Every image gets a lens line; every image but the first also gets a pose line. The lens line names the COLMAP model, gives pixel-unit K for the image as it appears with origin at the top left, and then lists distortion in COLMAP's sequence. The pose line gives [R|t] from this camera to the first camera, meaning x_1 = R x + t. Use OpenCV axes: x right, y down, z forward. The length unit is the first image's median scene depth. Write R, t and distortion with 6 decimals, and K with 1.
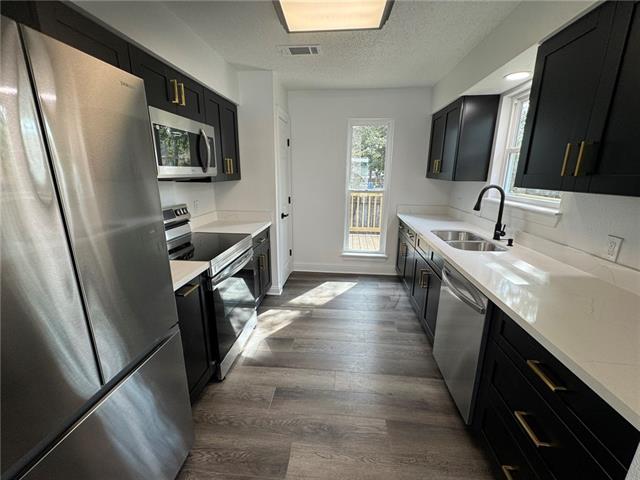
lens RADIAL K [[276.7, 0, 320.0], [0, 276.7, 242.5], [0, 0, 1]] dist [0.000200, -0.000050]
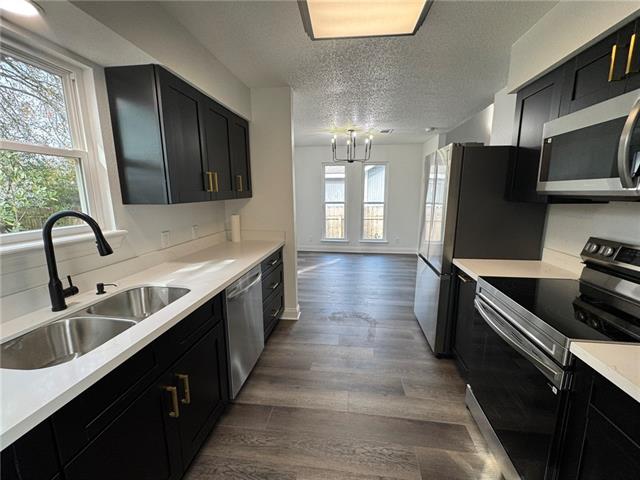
lens RADIAL K [[276.7, 0, 319.1], [0, 276.7, 238.7], [0, 0, 1]] dist [0.000200, -0.000050]
pose [[-0.999391, -0.003664, 0.034697, 0.114851], [0.010979, 0.910922, 0.412433, -0.387715], [-0.033117, 0.412562, -0.910327, 1.529775]]
